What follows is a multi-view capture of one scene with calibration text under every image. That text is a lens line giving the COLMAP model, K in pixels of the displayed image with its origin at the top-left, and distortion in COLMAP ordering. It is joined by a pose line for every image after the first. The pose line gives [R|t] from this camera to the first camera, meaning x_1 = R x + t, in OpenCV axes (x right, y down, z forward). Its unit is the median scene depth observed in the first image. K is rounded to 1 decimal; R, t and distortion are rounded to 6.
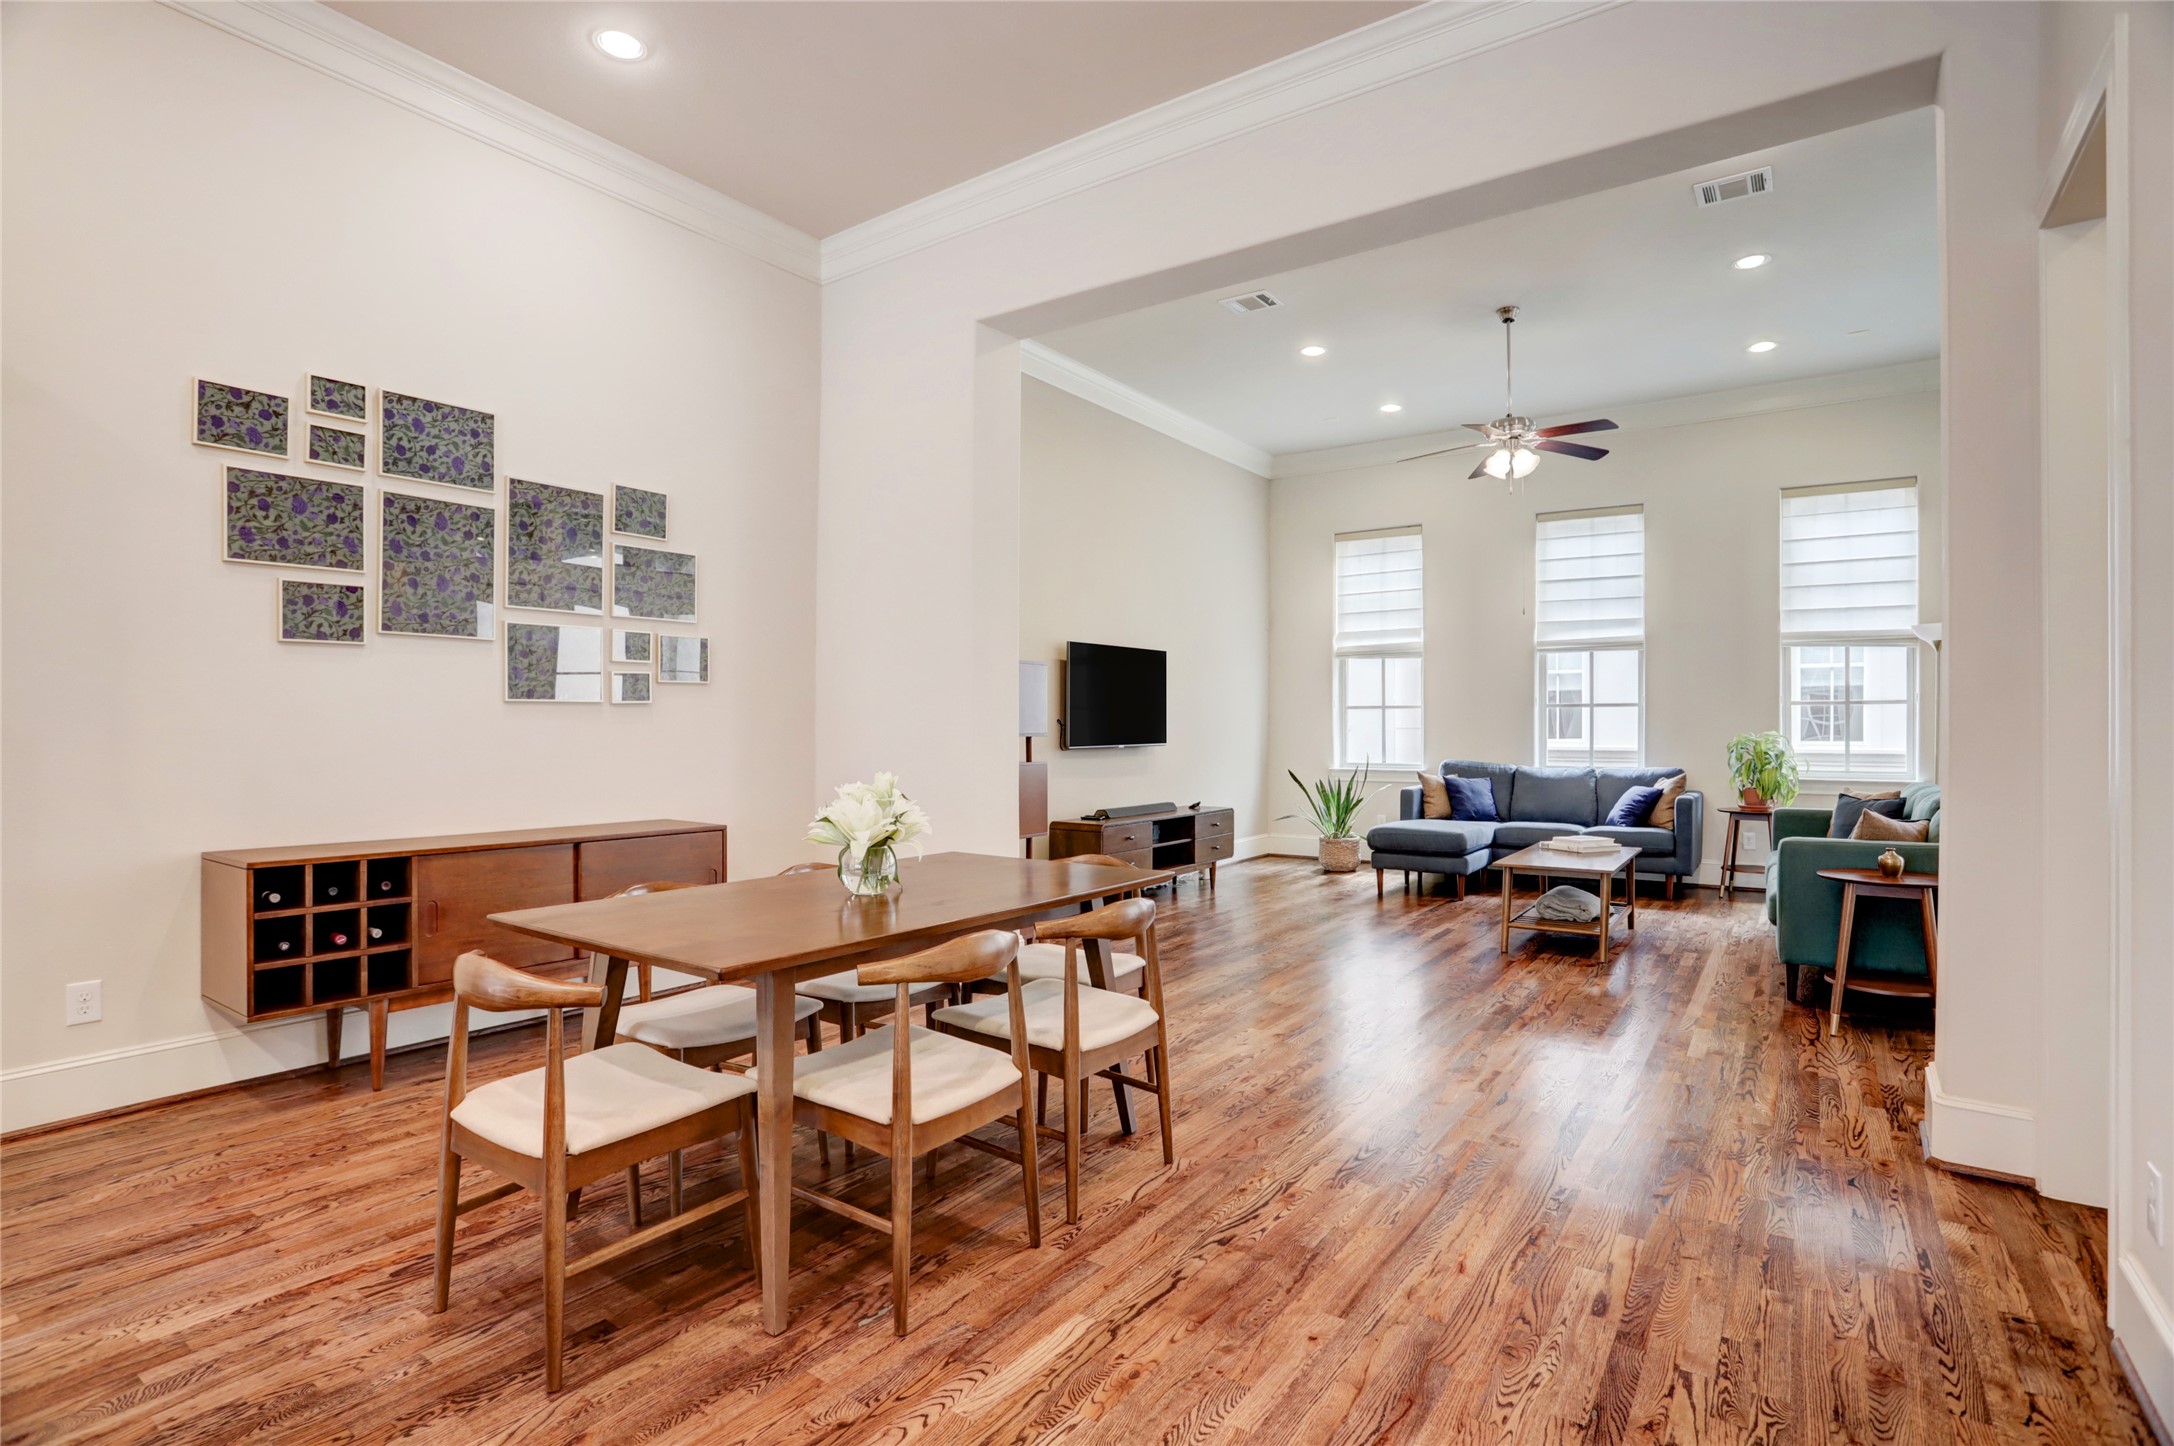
lens RADIAL K [[1055.7, 0, 1090.6], [0, 1055.7, 734.0], [0, 0, 1]] dist [-0.048124, 0.019466]
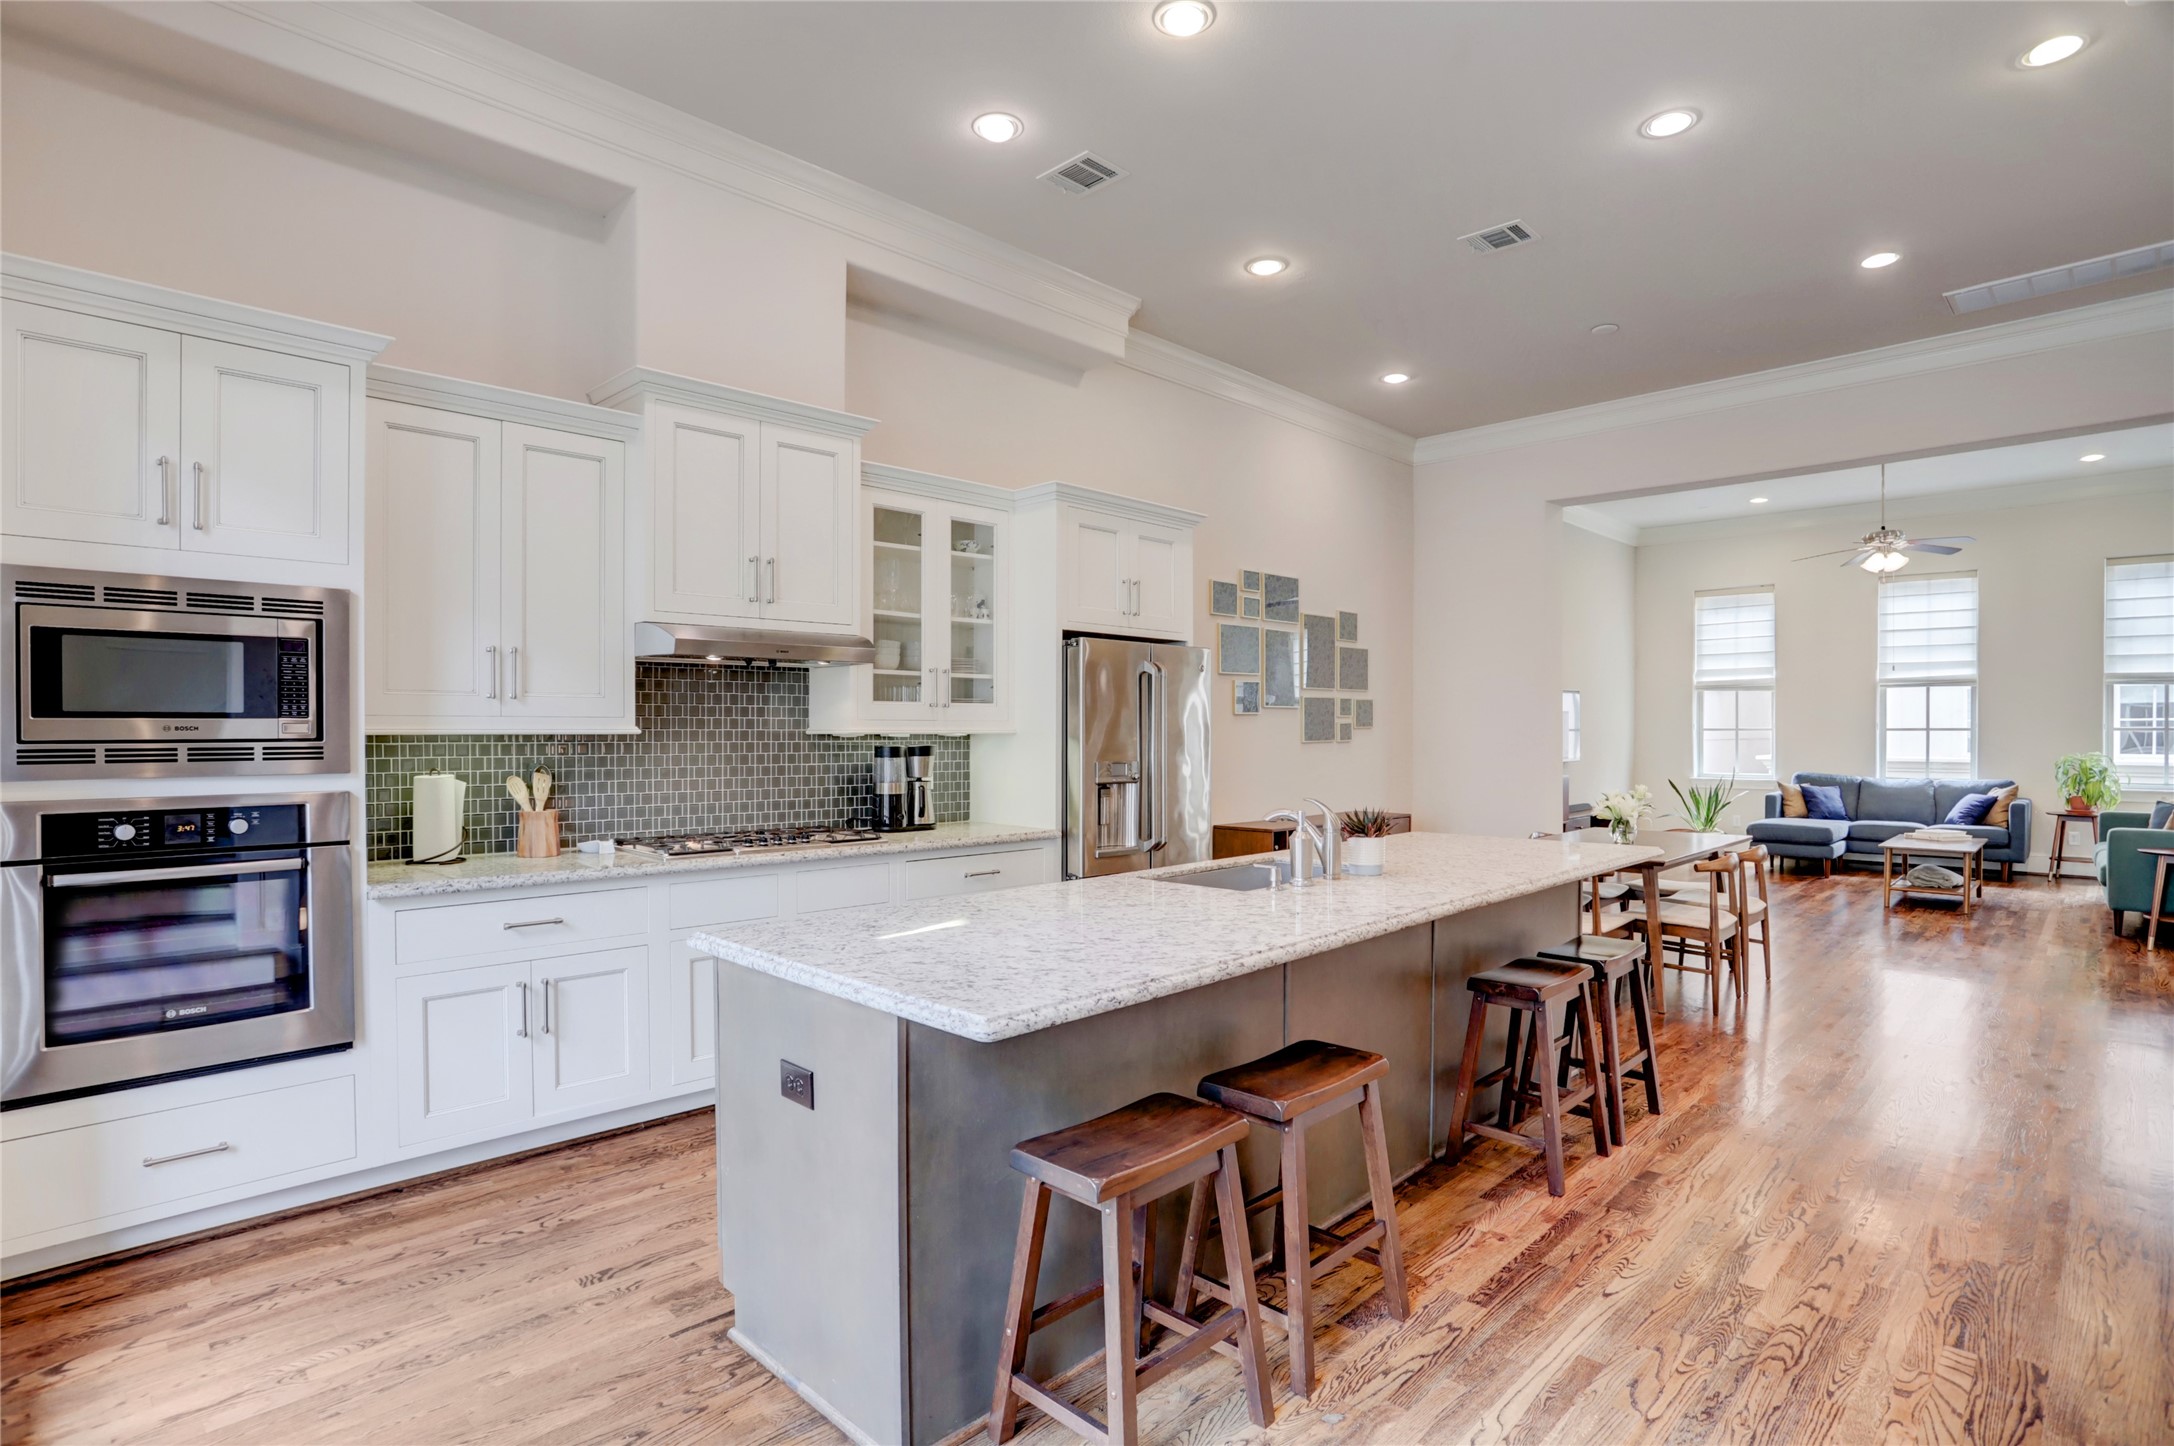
lens RADIAL K [[1055.7, 0, 1090.6], [0, 1055.7, 734.0], [0, 0, 1]] dist [-0.048124, 0.019466]
pose [[0.983188, -0.000150, -0.182595, -0.316973], [-0.000522, 0.999993, -0.003631, -0.018868], [0.182594, 0.003666, 0.983182, -0.450727]]
